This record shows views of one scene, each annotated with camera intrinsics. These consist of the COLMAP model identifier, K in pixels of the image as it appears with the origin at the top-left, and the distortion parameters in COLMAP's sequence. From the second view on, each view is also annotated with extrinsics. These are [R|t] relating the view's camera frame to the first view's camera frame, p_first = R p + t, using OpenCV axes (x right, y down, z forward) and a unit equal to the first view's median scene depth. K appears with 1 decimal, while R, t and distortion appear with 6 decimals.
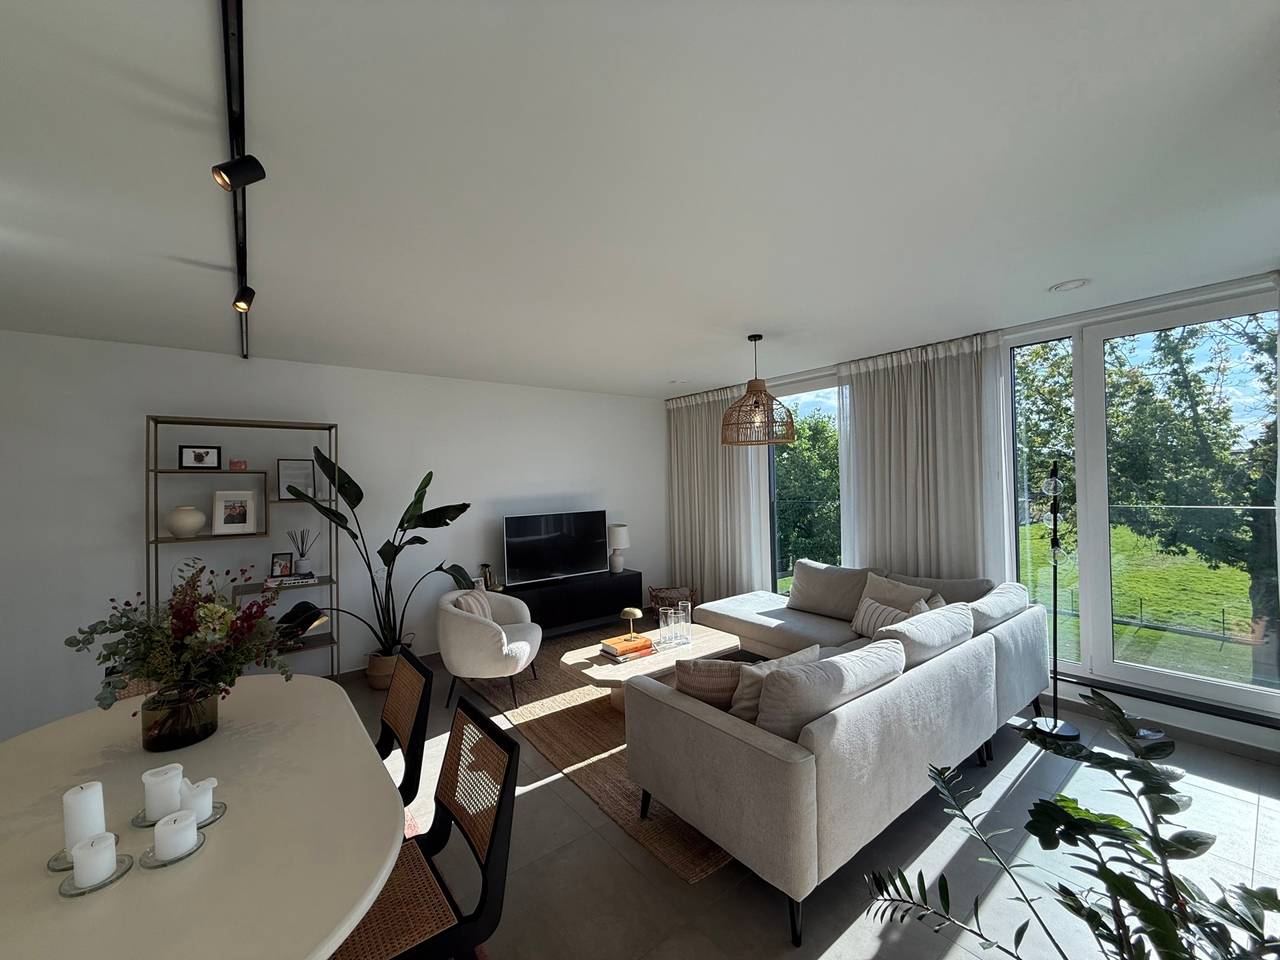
lens RADIAL K [[509.1, 0, 634.8], [0, 509.1, 481.2], [0, 0, 1]] dist [0.000742, -0.000076]
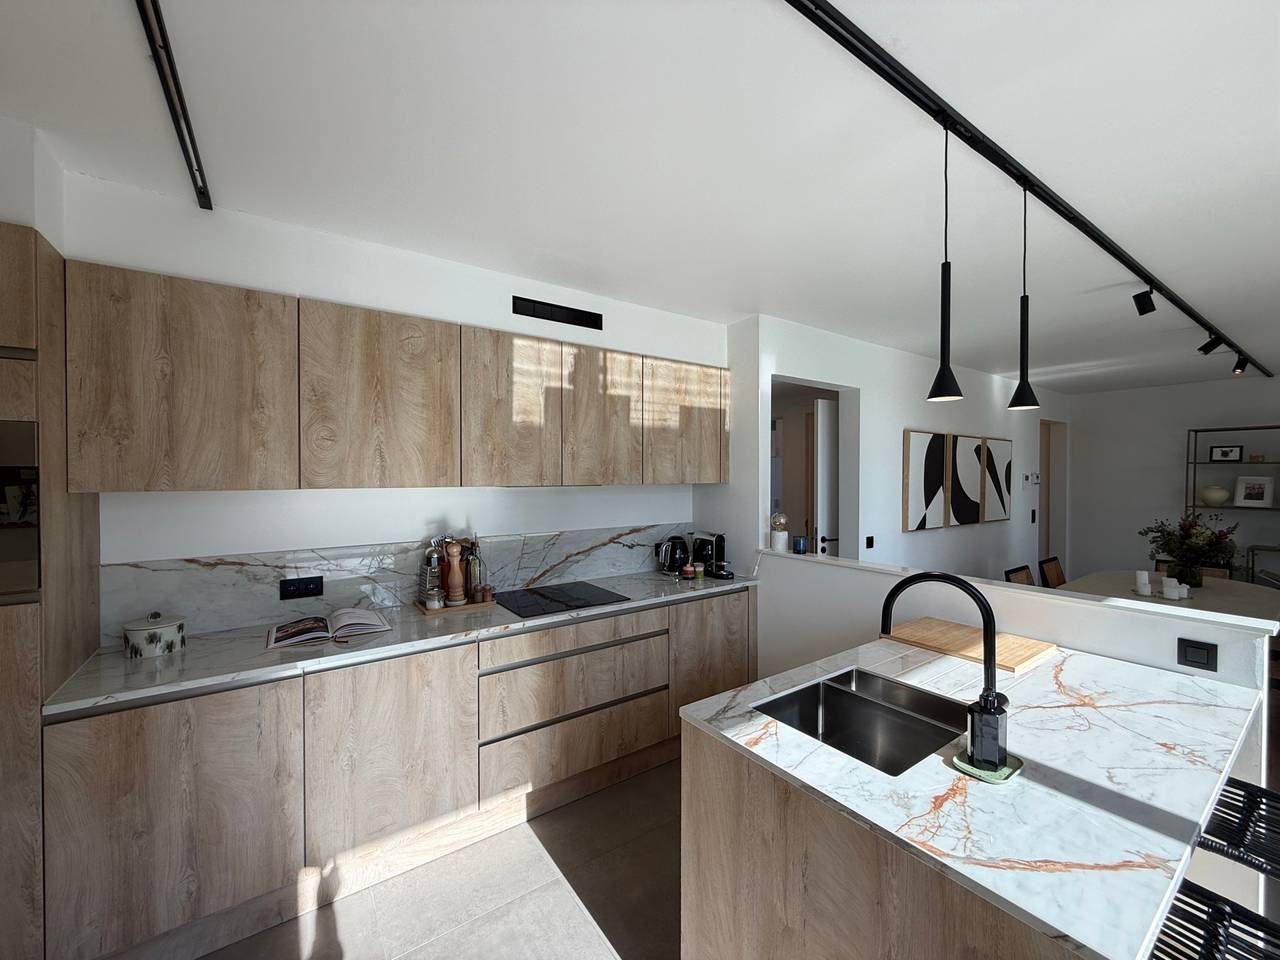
lens RADIAL K [[509.1, 0, 637.1], [0, 509.1, 478.7], [0, 0, 1]] dist [0.000742, -0.000076]
pose [[-0.052975, 0.031560, -0.998097, 0.664602], [0.003469, 0.999500, 0.031420, -0.023794], [0.998590, -0.001798, -0.053058, -0.586553]]
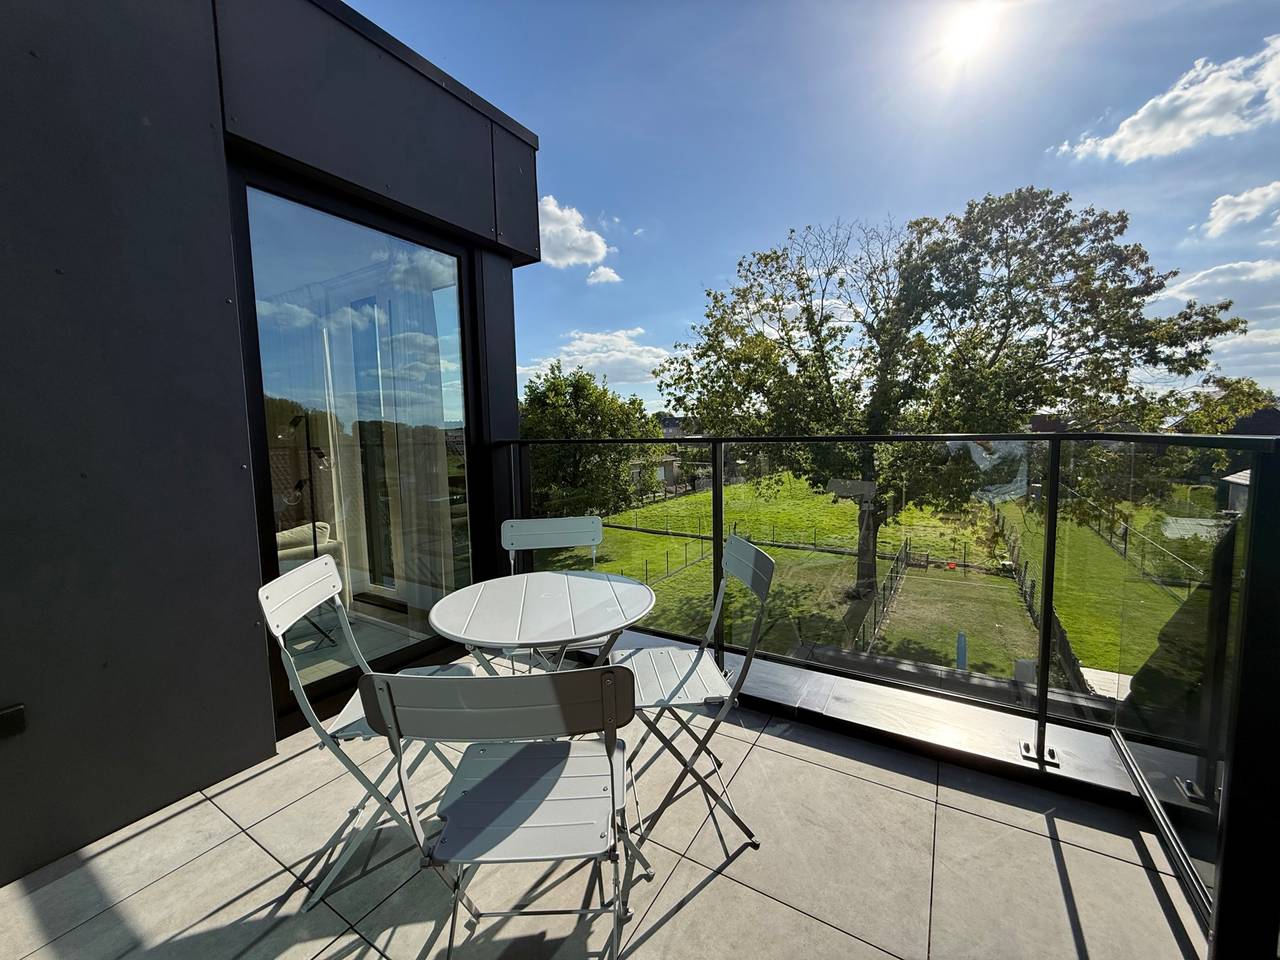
lens RADIAL K [[509.1, 0, 636.1], [0, 509.1, 484.7], [0, 0, 1]] dist [0.000742, -0.000076]
pose [[0.939227, -0.029739, 0.342007, 0.925628], [-0.001421, 0.995895, 0.090500, 0.025787], [-0.343294, -0.085486, 0.935329, -0.208803]]
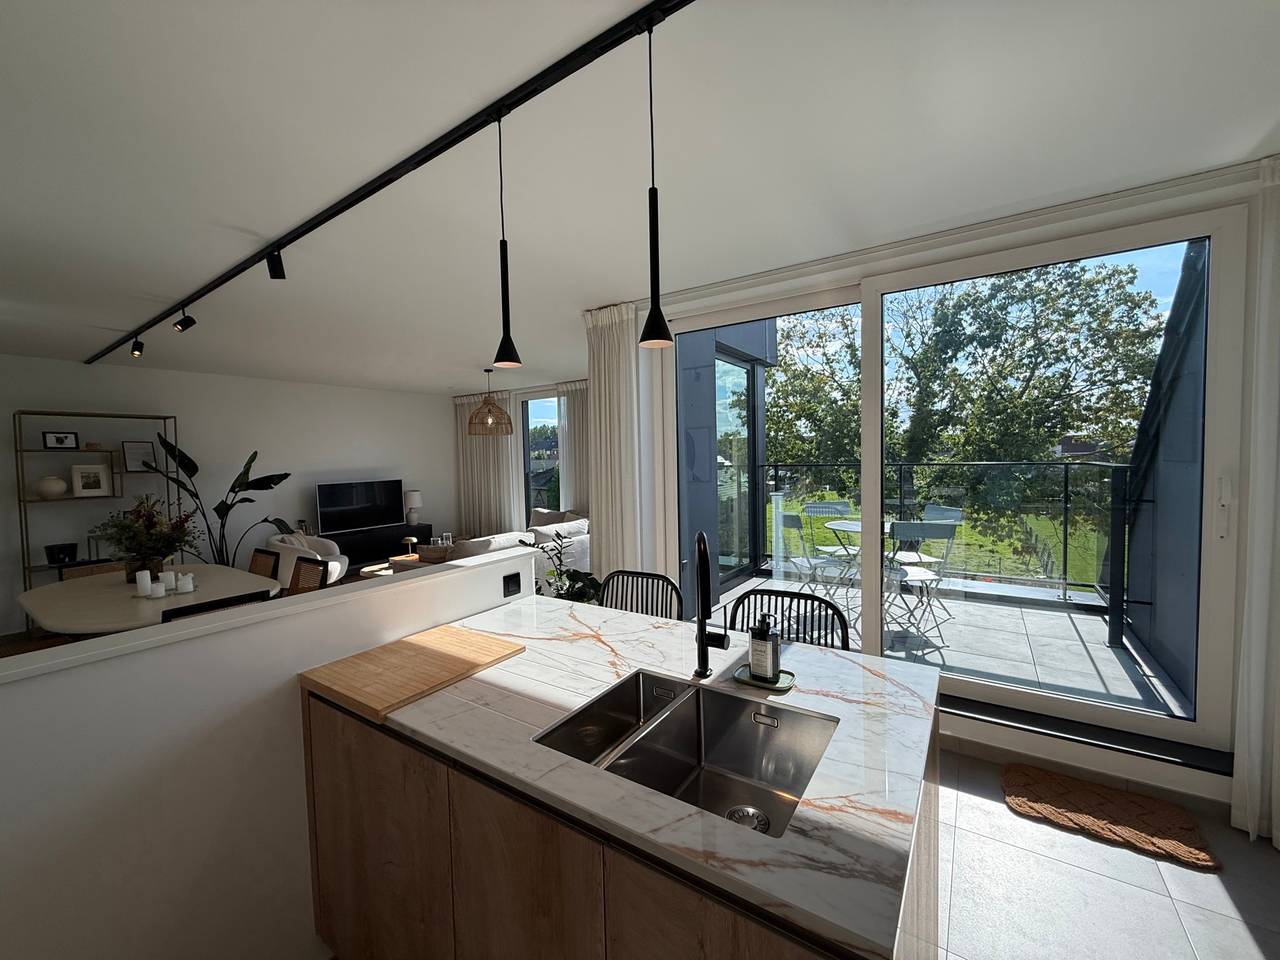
lens RADIAL K [[509.1, 0, 636.1], [0, 509.1, 479.0], [0, 0, 1]] dist [0.000742, -0.000076]
pose [[0.951379, -0.013296, 0.307736, 0.170999], [0.001356, 0.999239, 0.038982, 0.005049], [-0.308020, -0.036669, 0.950673, -0.695582]]
